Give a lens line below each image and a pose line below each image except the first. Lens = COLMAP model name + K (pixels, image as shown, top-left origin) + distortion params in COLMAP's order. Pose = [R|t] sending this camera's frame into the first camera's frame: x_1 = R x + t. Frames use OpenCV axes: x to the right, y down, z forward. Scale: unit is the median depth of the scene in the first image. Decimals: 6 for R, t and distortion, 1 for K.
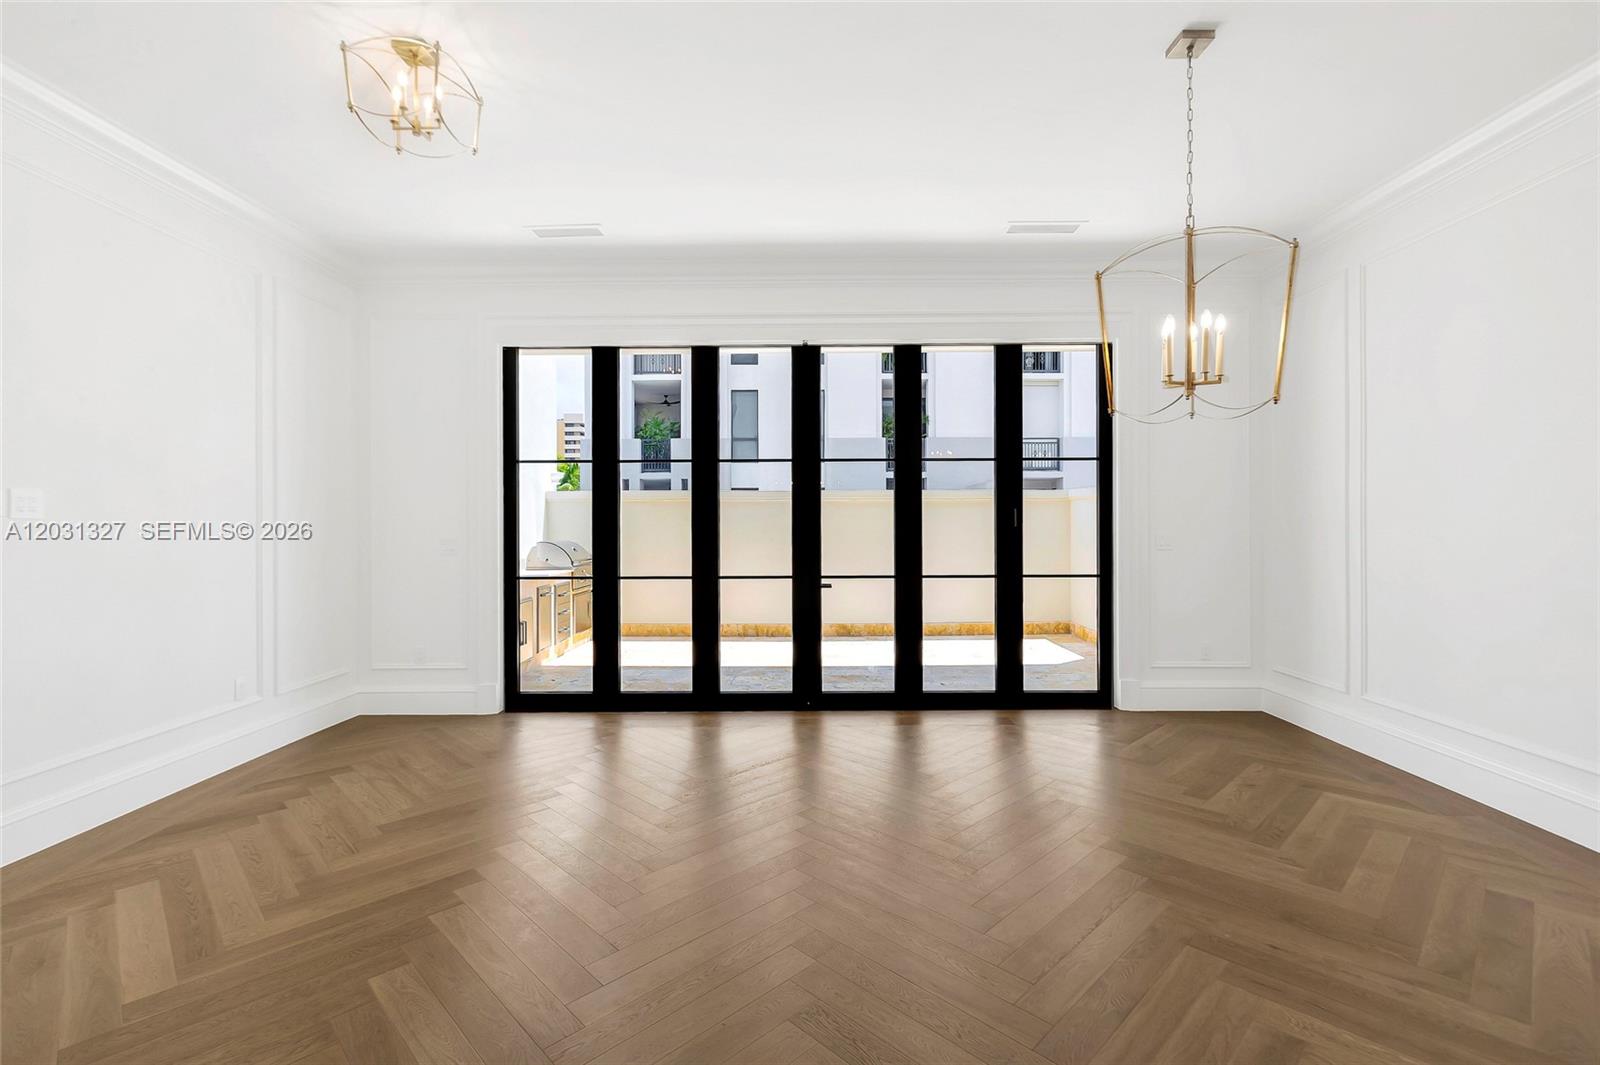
lens RADIAL K [[734.3, 0, 800.8], [0, 734.3, 523.4], [0, 0, 1]] dist [0.010728, -0.000147]
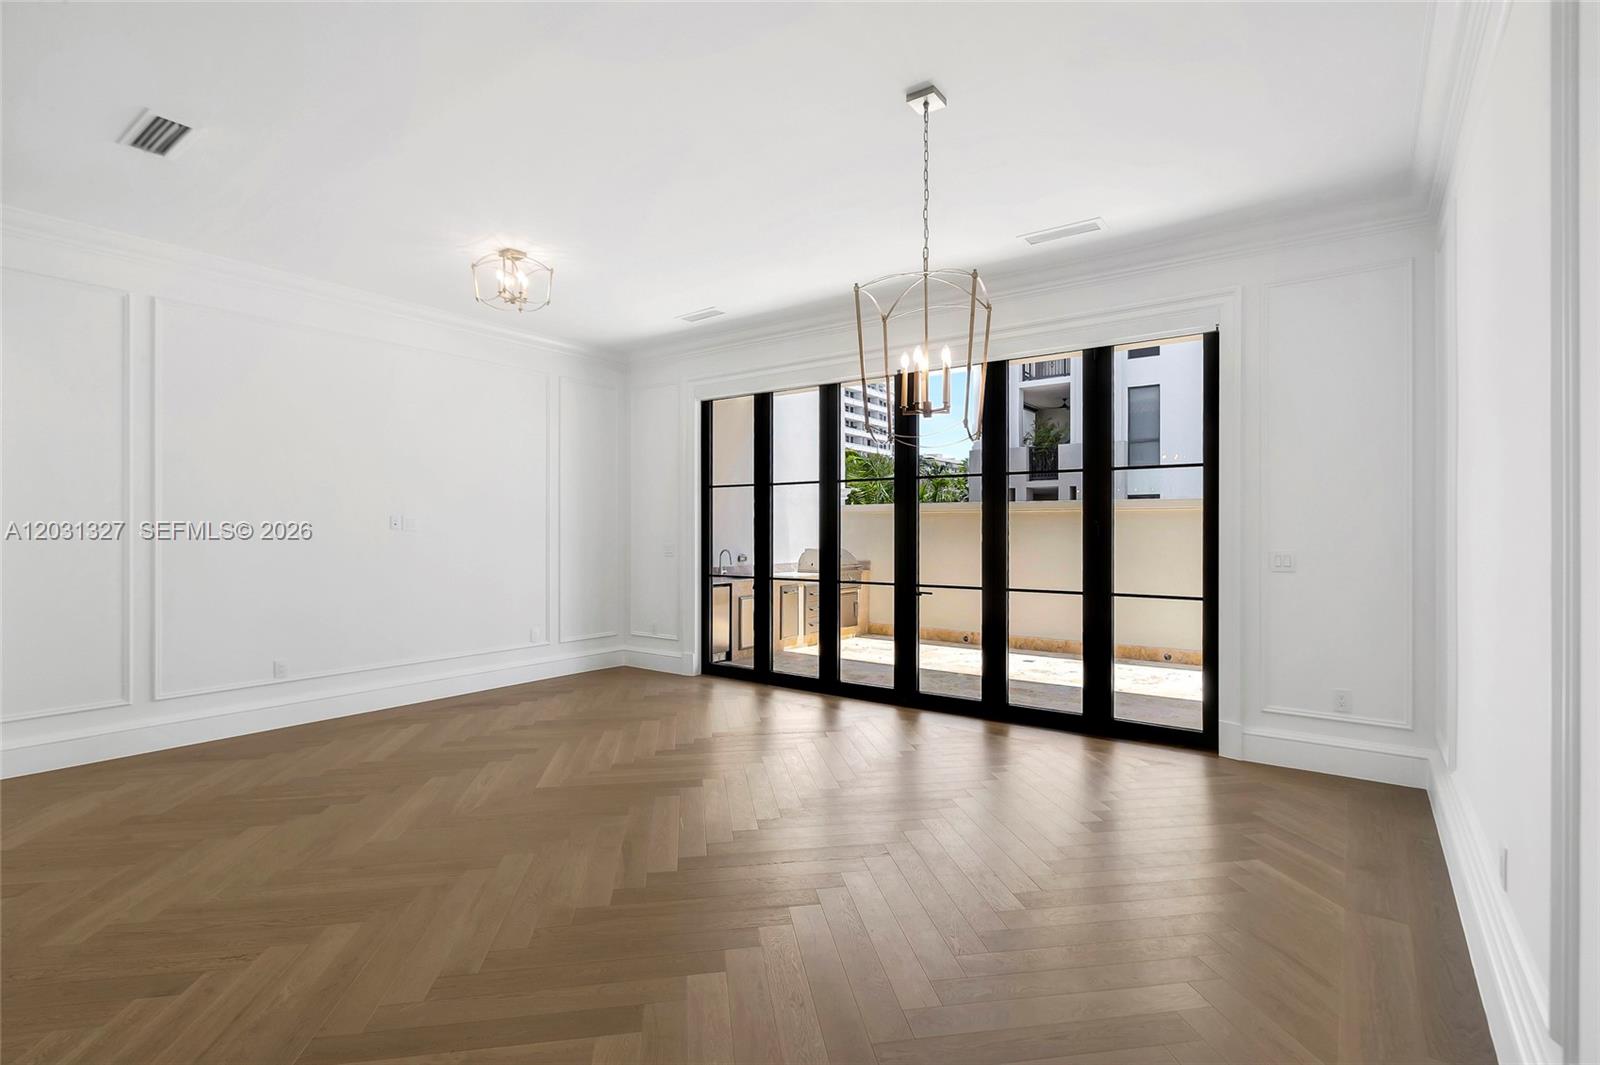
lens RADIAL K [[761.7, 0, 803.0], [0, 761.7, 526.0], [0, 0, 1]] dist [0.002069, 0.000656]
pose [[0.812889, 0.002118, -0.582415, 0.467694], [-0.007903, 0.999941, -0.007394, -0.003640], [0.582365, 0.010614, 0.812858, -0.008700]]
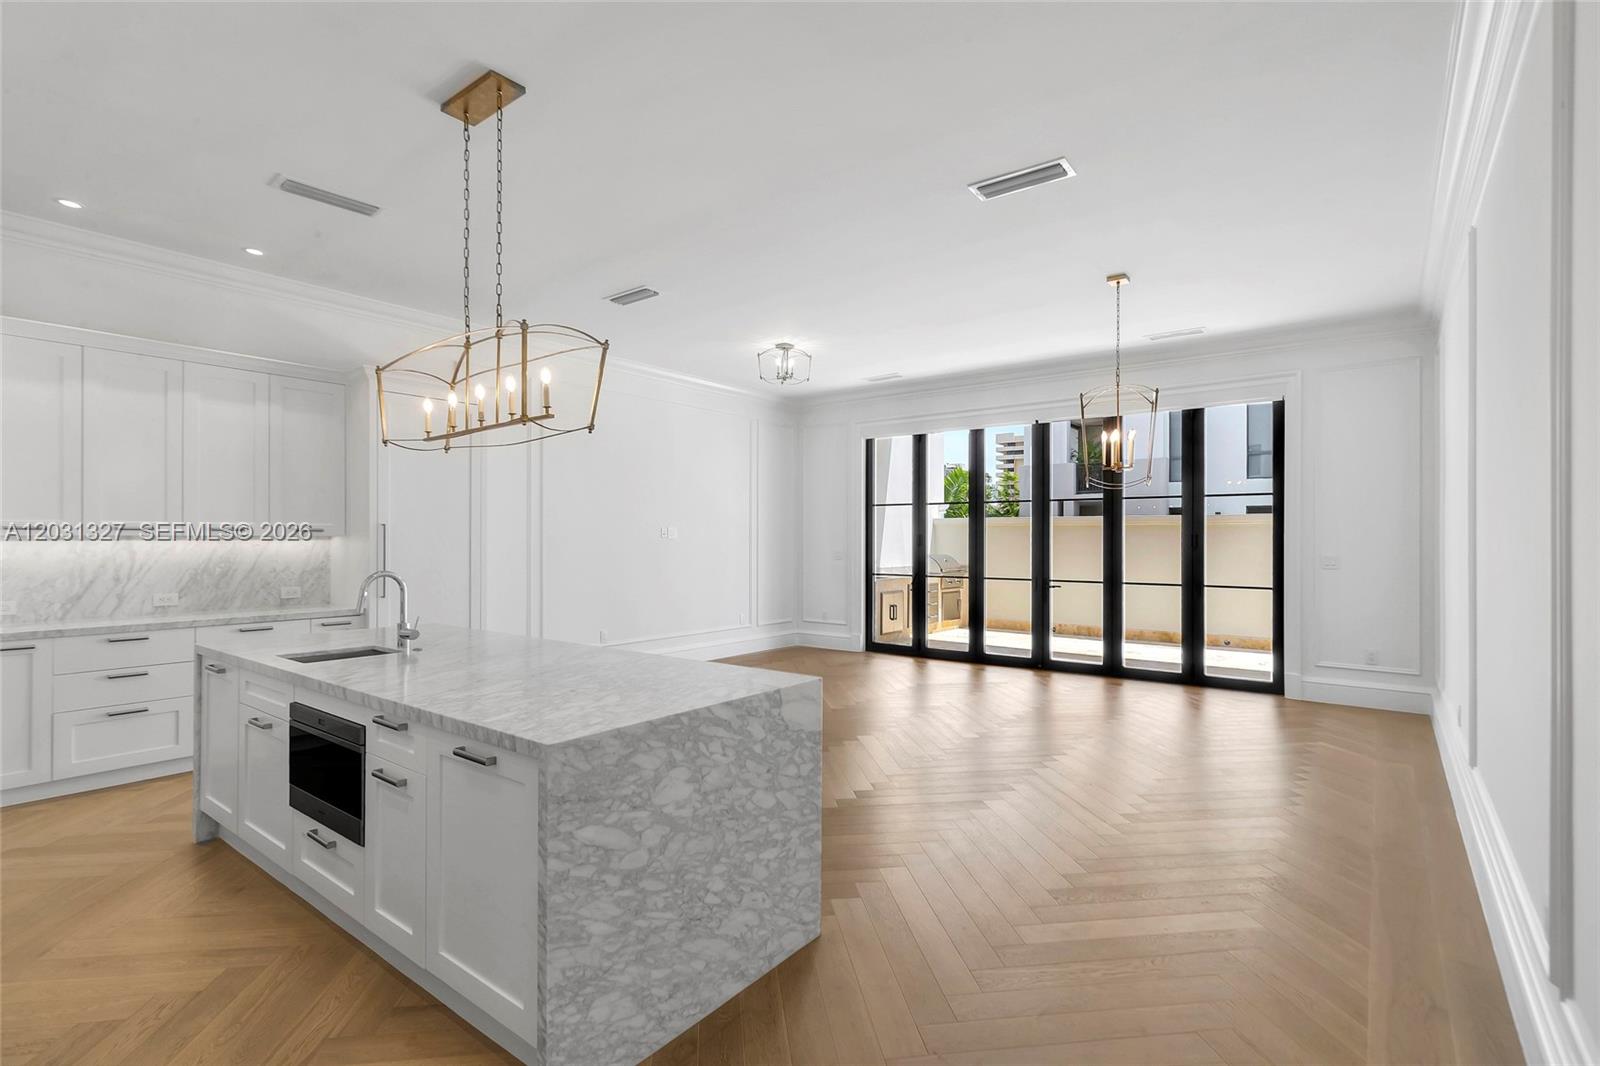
lens RADIAL K [[761.7, 0, 804.4], [0, 761.7, 532.4], [0, 0, 1]] dist [0.002069, 0.000656]
pose [[0.800535, 0.002429, -0.599281, 0.465674], [-0.011014, 0.999883, -0.010661, -0.000447], [0.599184, 0.015135, 0.800468, -0.430606]]
